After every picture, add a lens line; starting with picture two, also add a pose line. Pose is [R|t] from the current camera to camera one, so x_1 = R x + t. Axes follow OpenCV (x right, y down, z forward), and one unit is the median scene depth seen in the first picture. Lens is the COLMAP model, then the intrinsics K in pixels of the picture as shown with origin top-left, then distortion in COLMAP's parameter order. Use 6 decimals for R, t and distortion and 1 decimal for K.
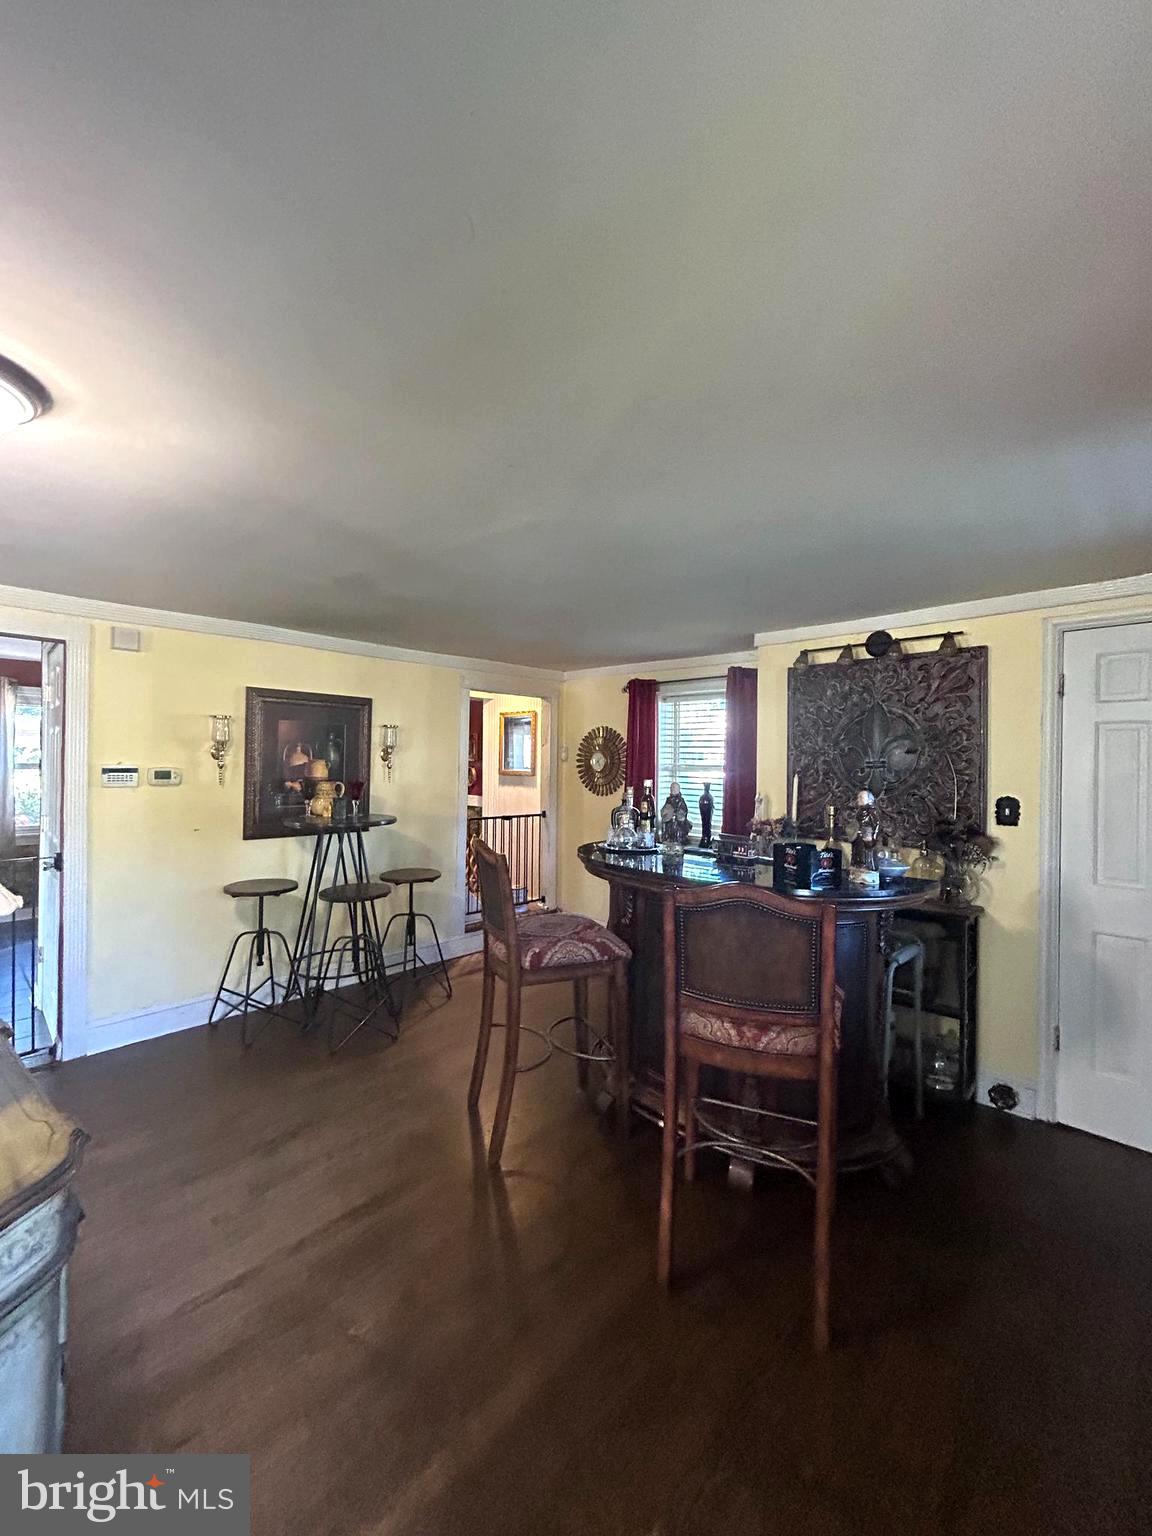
lens RADIAL K [[618.7, 0, 575.0], [0, 618.7, 762.8], [0, 0, 1]] dist [-0.003460, 0.001252]
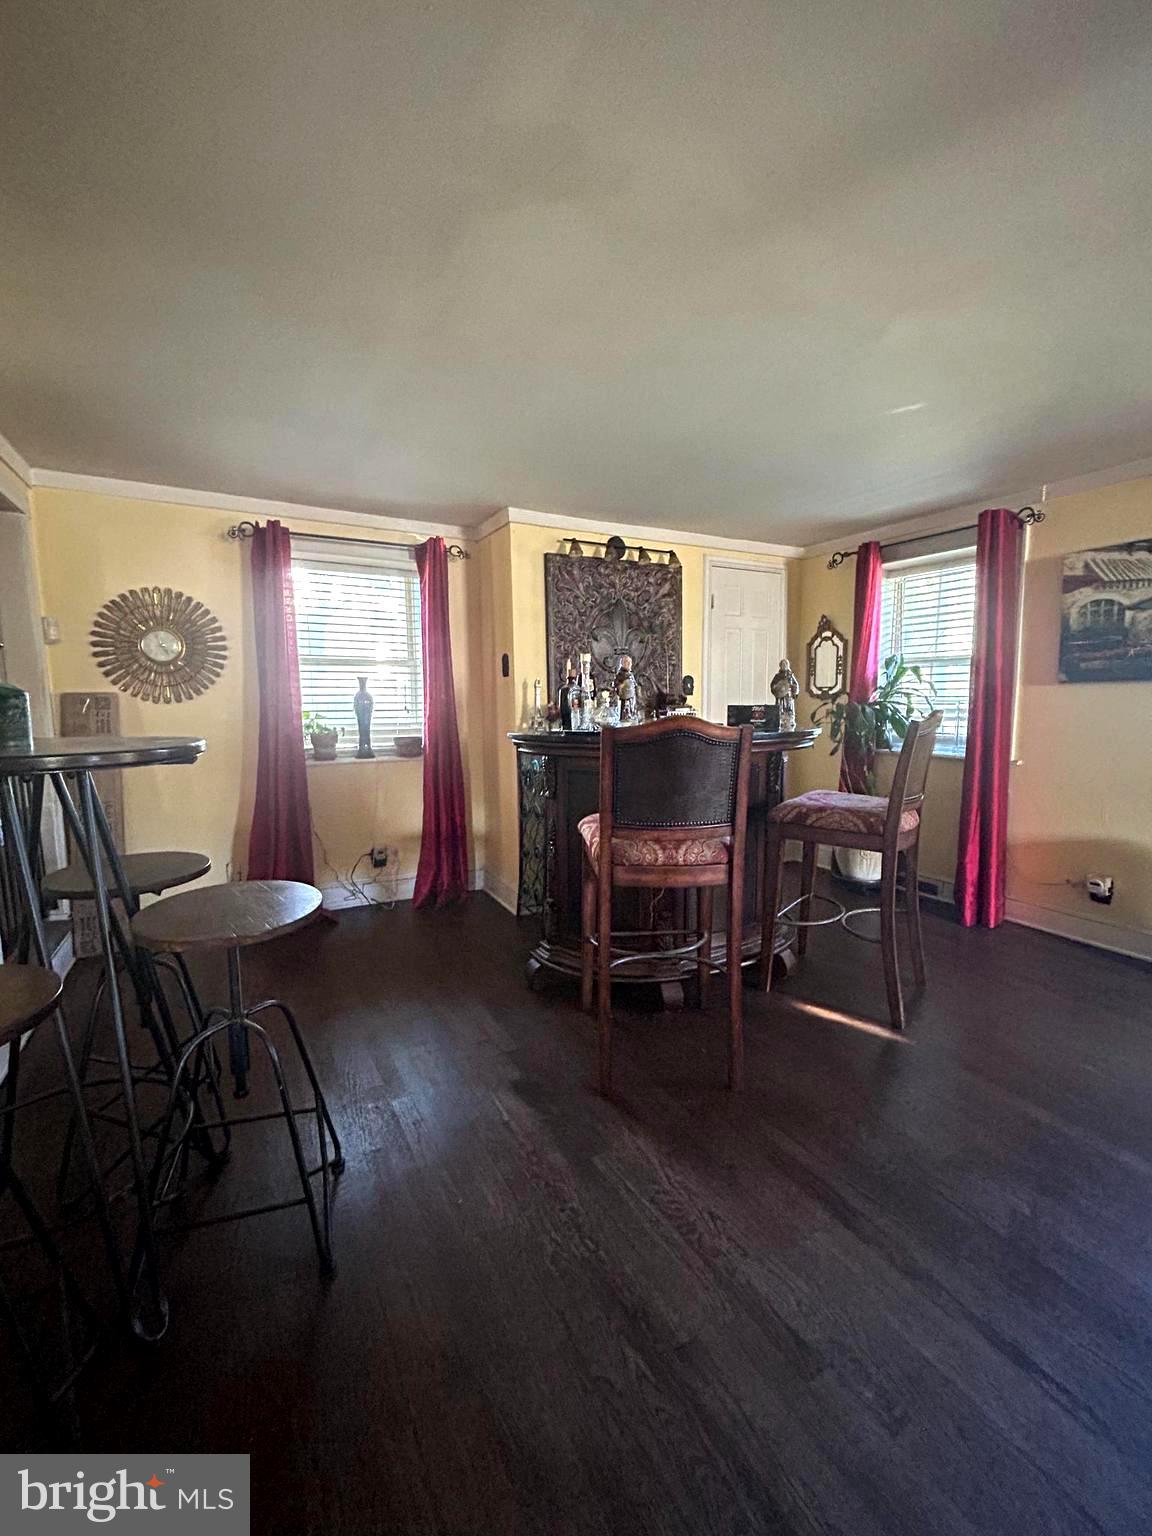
lens RADIAL K [[618.7, 0, 583.0], [0, 618.7, 765.6], [0, 0, 1]] dist [-0.003460, 0.001252]
pose [[0.303218, -0.124198, 0.944793, -0.666397], [0.012814, 0.991912, 0.126280, 0.067403], [-0.952835, -0.026184, 0.302357, 0.676227]]
